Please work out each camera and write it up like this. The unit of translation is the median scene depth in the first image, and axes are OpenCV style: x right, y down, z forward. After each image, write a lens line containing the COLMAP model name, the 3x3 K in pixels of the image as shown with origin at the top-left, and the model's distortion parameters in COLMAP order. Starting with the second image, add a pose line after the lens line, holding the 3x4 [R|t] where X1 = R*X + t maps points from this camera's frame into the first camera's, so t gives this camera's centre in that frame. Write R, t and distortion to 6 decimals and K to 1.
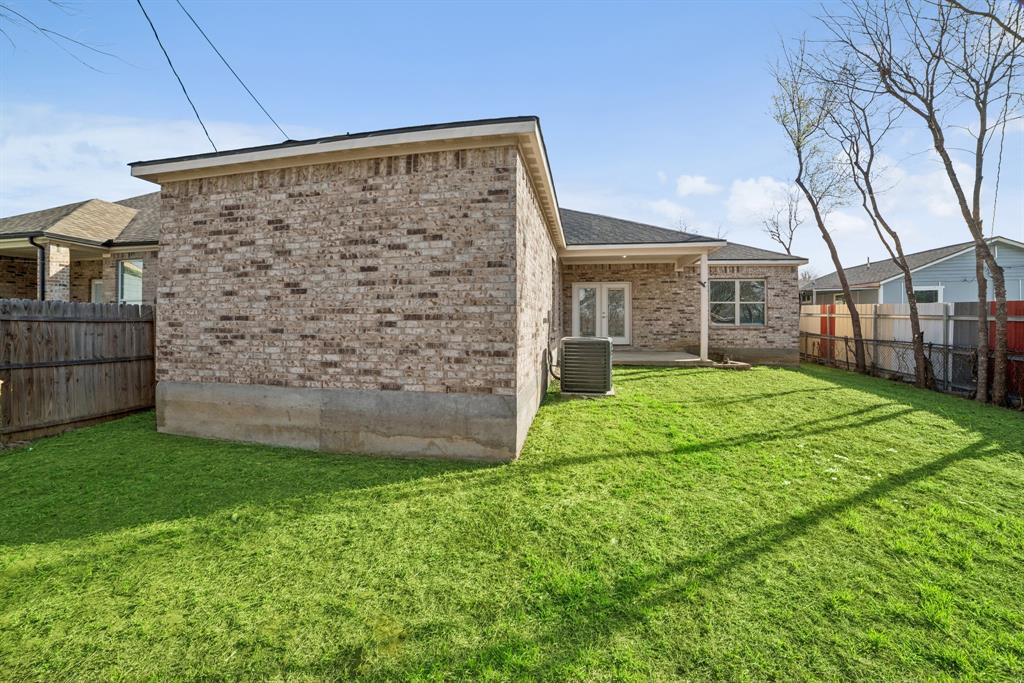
lens RADIAL K [[411.7, 0, 510.8], [0, 411.7, 332.2], [0, 0, 1]] dist [-0.056386, 0.011756]
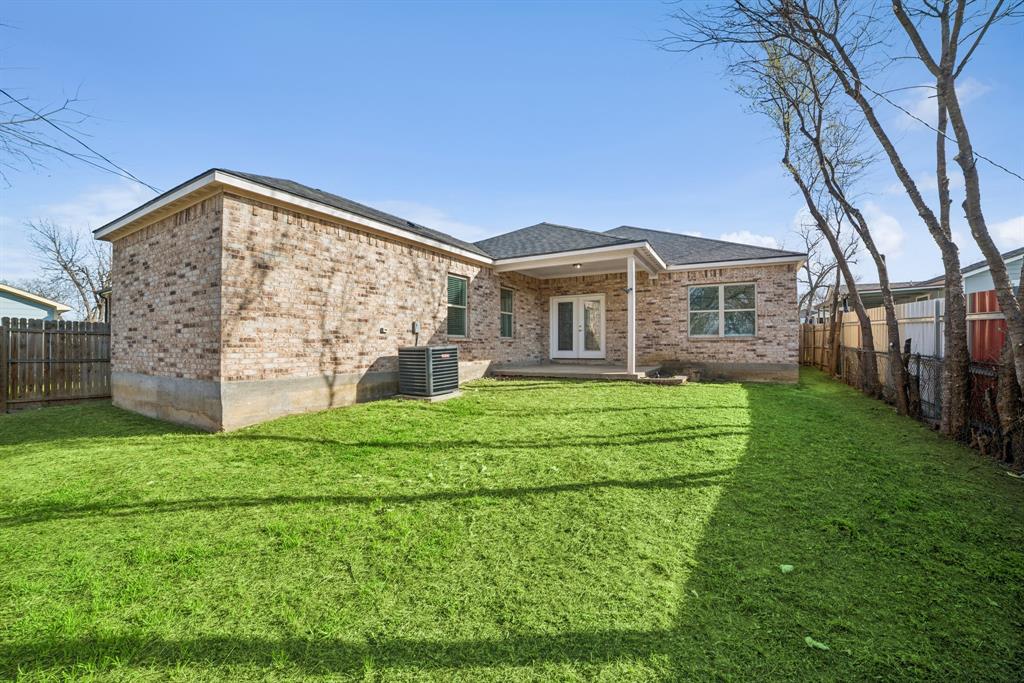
lens RADIAL K [[411.7, 0, 519.2], [0, 411.7, 347.9], [0, 0, 1]] dist [-0.056386, 0.011756]
pose [[0.942796, -0.003345, -0.333353, 0.473067], [-0.001379, 0.999902, -0.013932, 0.021030], [0.333367, 0.013595, 0.942699, 0.035769]]
